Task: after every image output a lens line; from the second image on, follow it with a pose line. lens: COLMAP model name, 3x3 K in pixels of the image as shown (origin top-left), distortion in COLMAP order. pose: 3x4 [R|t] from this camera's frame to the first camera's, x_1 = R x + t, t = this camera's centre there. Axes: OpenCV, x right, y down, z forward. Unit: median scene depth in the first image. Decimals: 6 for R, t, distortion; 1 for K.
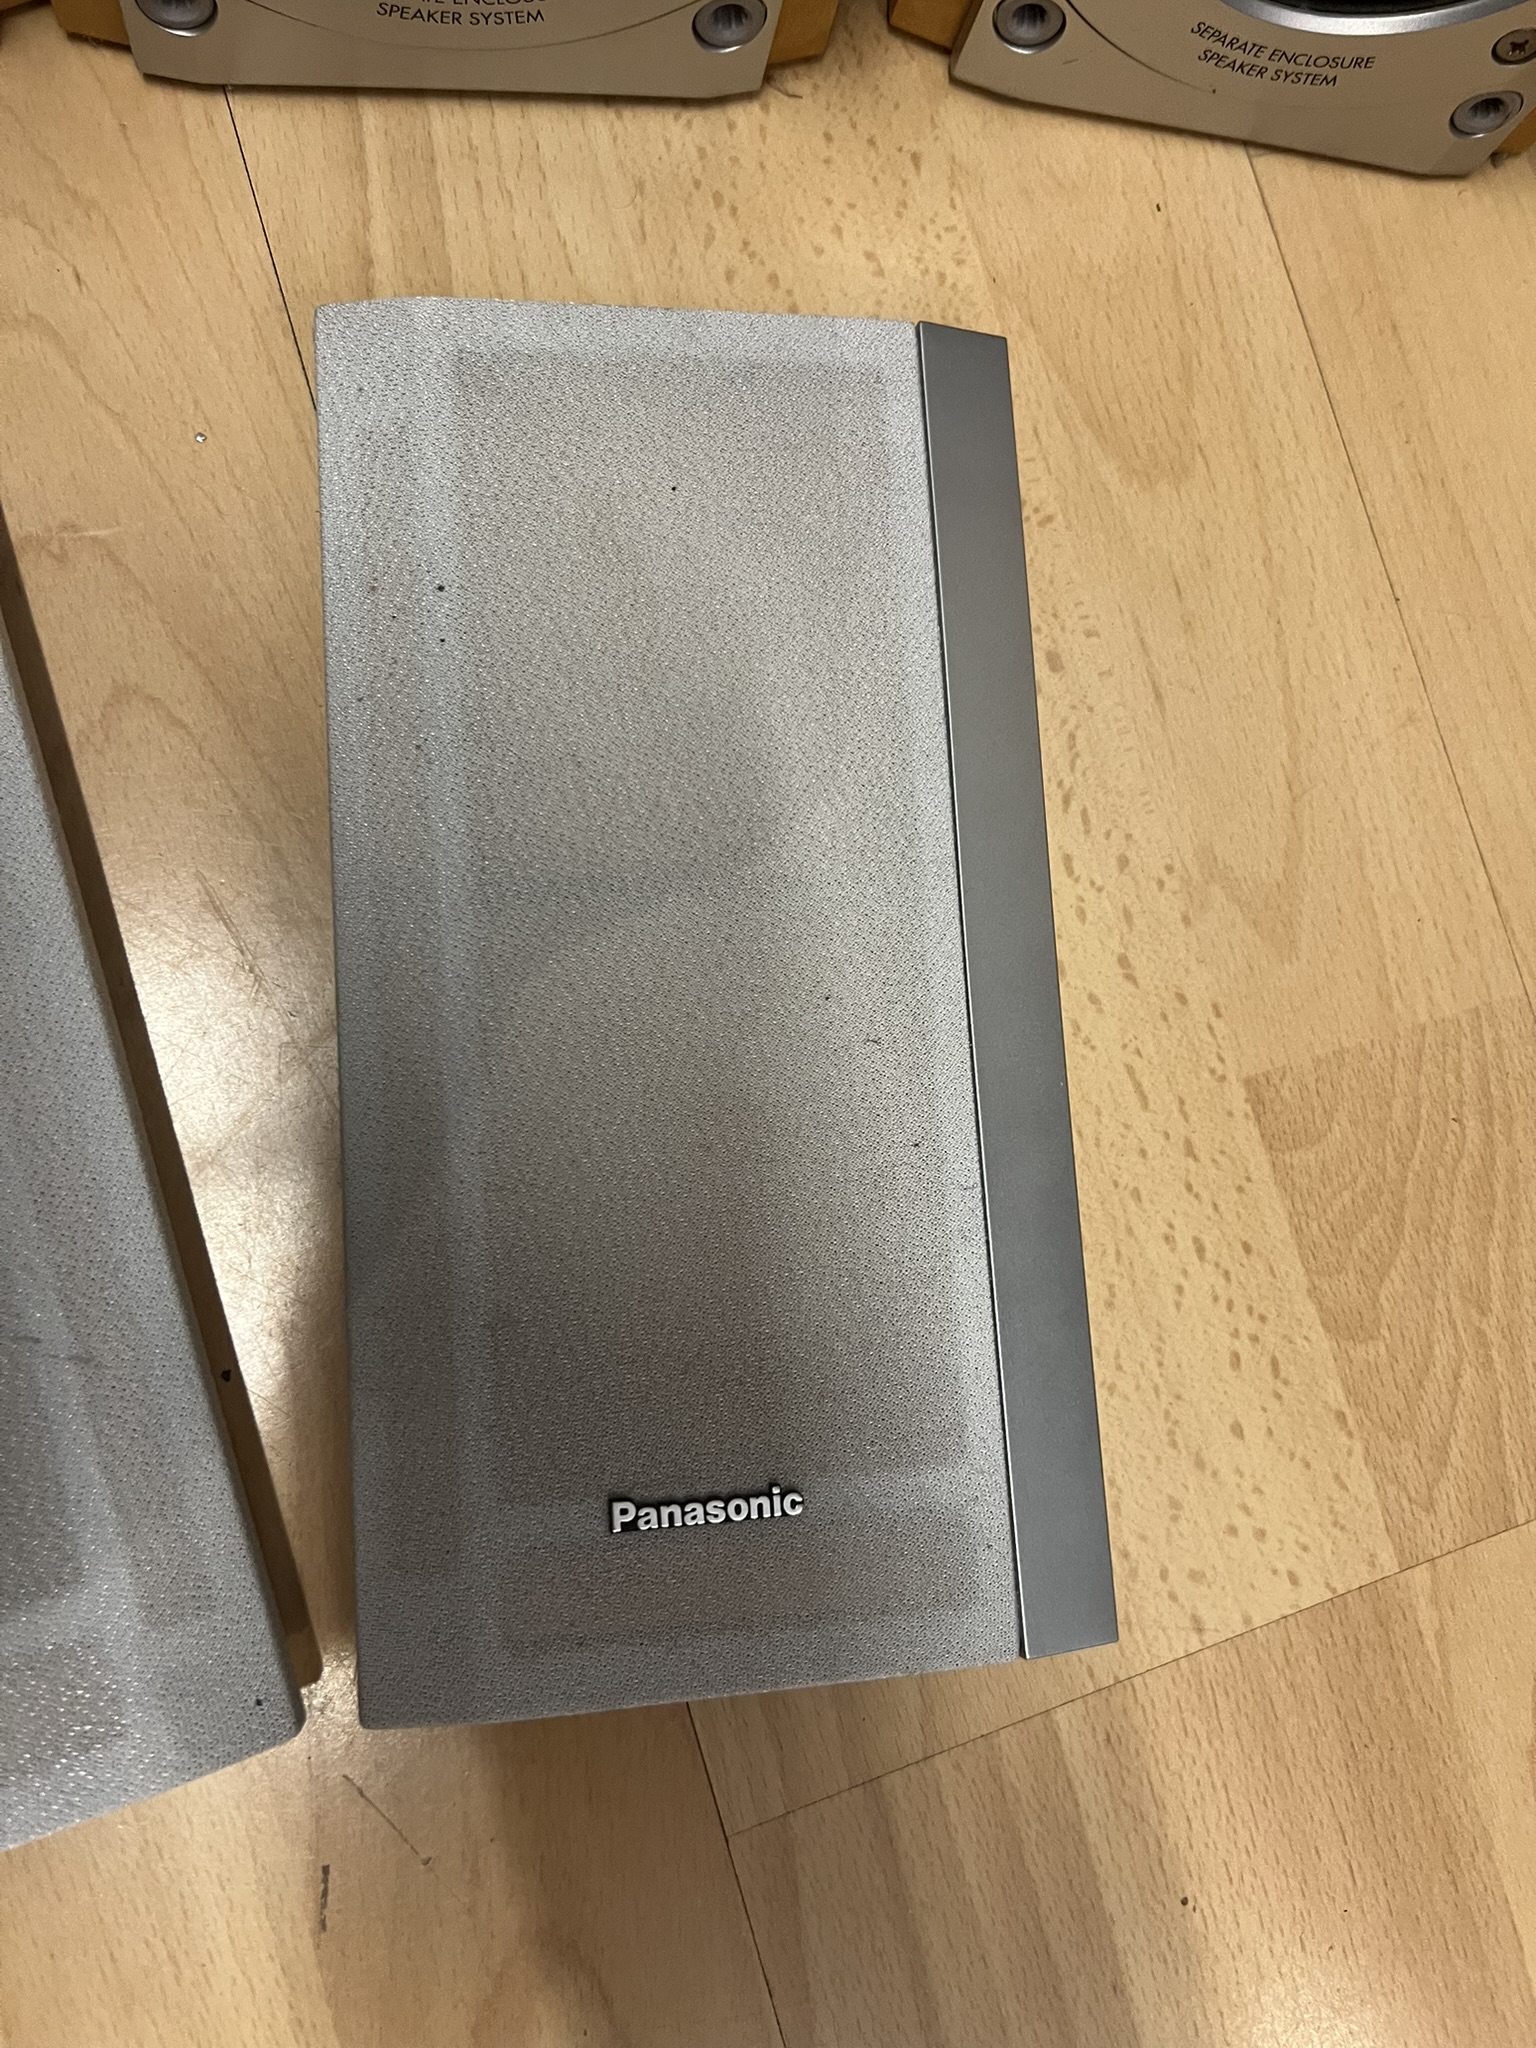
lens RADIAL K [[1518.9, 0, 771.2], [0, 1518.9, 1029.2], [0, 0, 1]] dist [-0.011468, 0.000558]
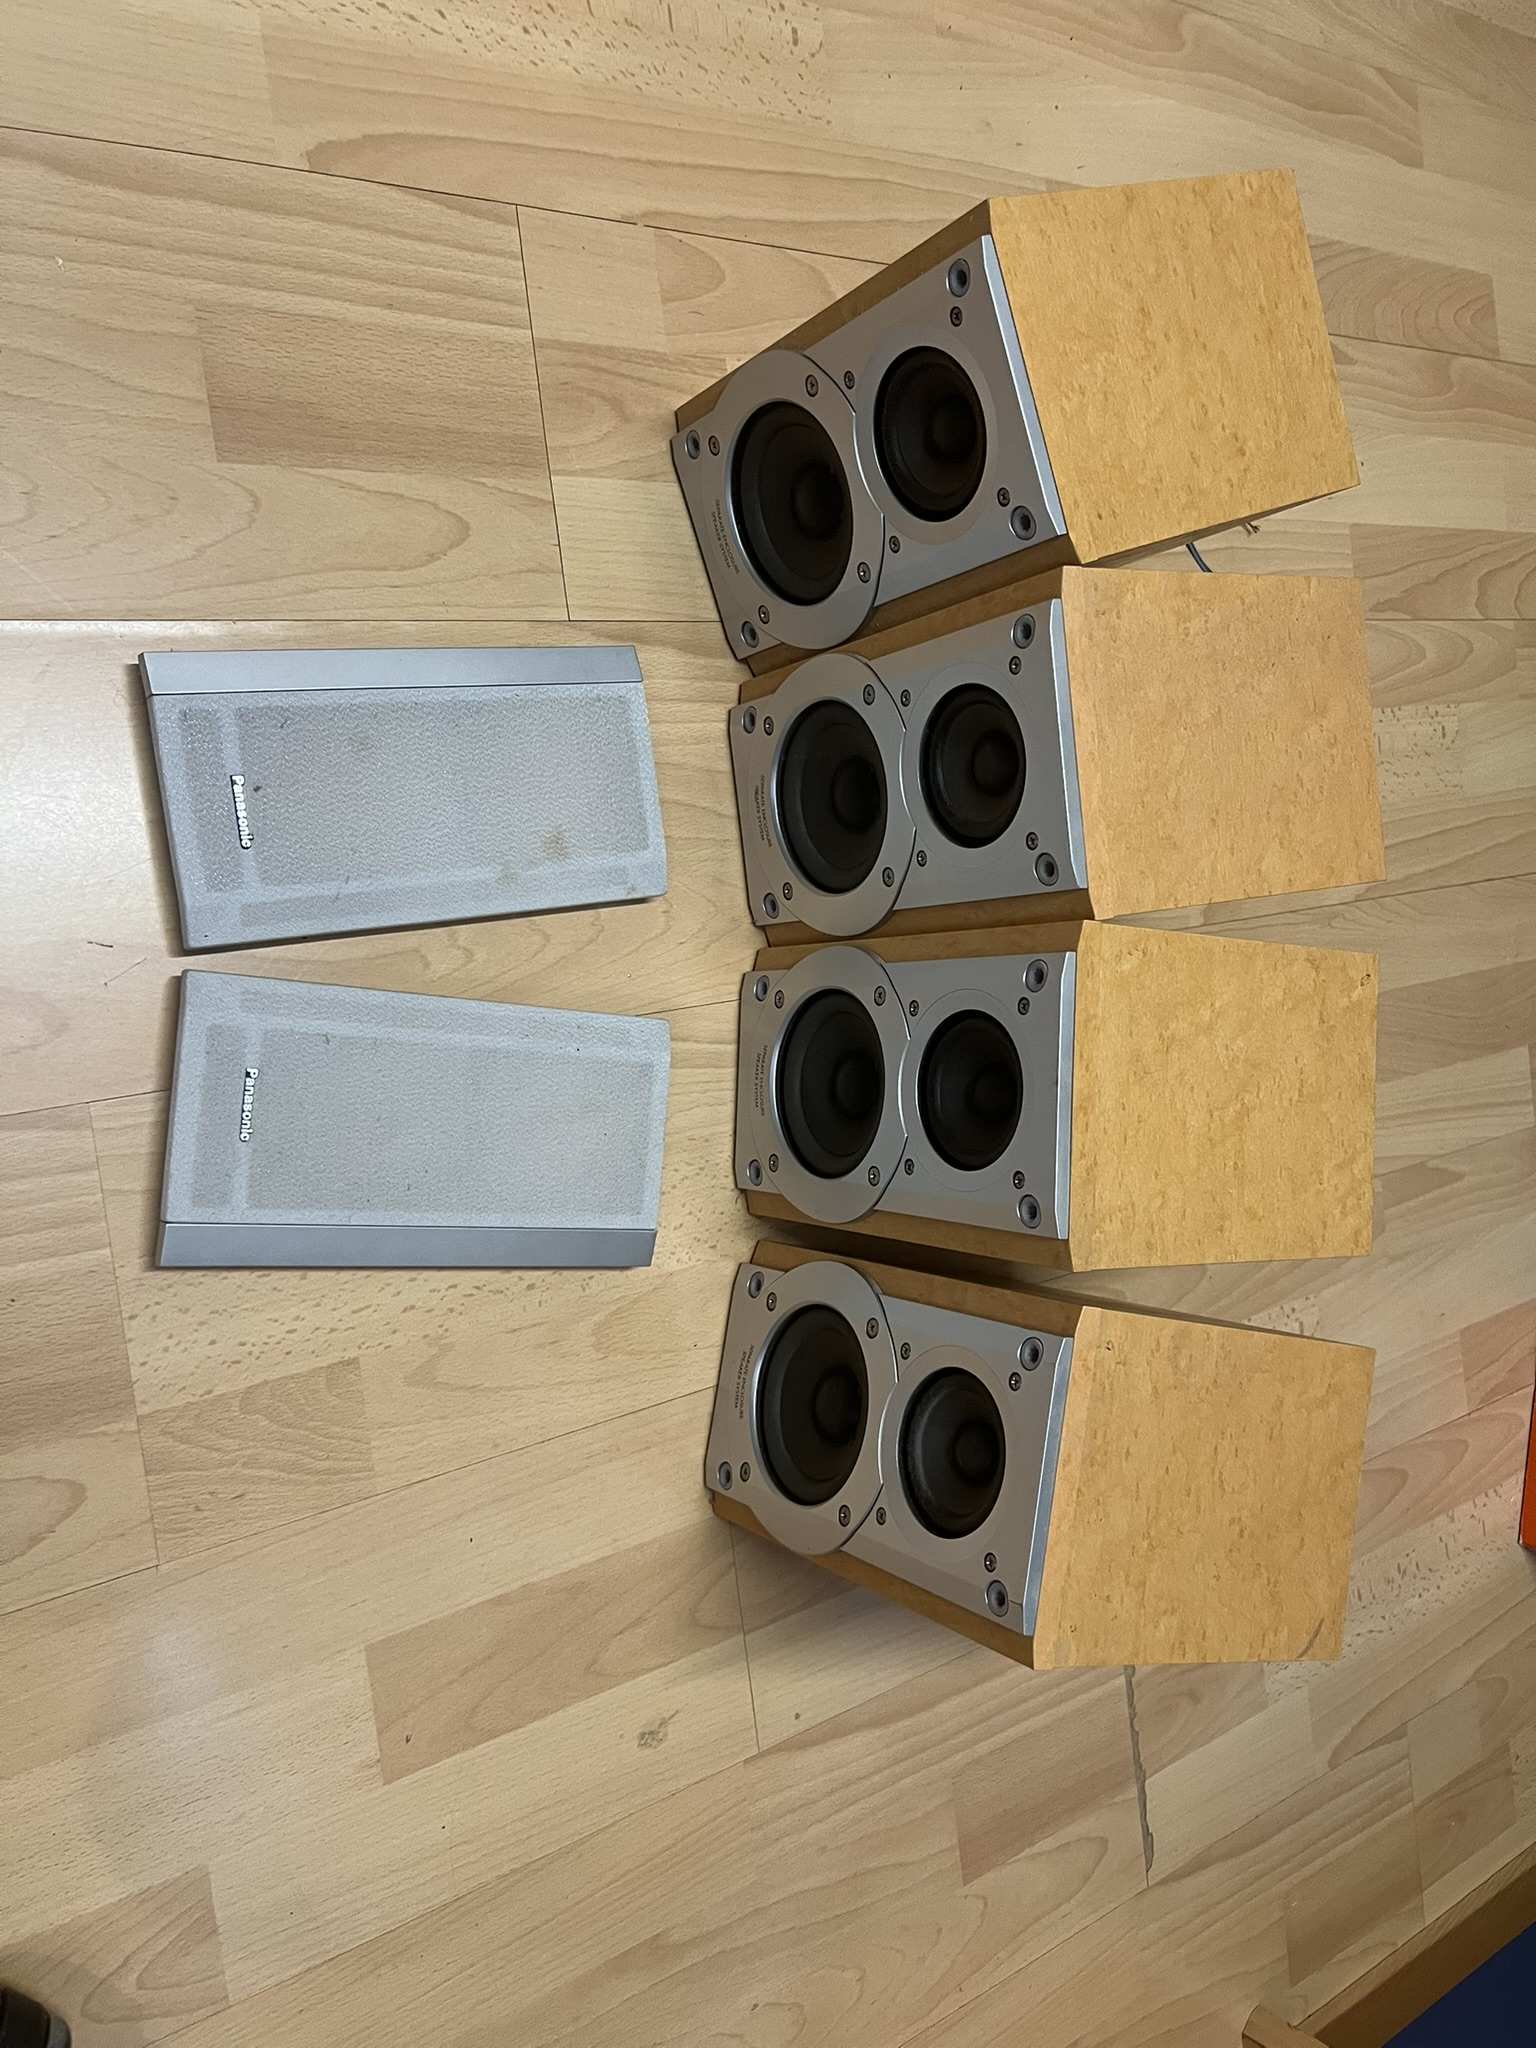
lens RADIAL K [[1518.9, 0, 767.6], [0, 1518.9, 1028.7], [0, 0, 1]] dist [-0.011468, 0.000558]
pose [[-0.025012, 0.972623, -0.231037, 0.348194], [-0.884175, -0.129366, -0.448886, 0.604920], [-0.466485, 0.193050, 0.863205, -1.459678]]
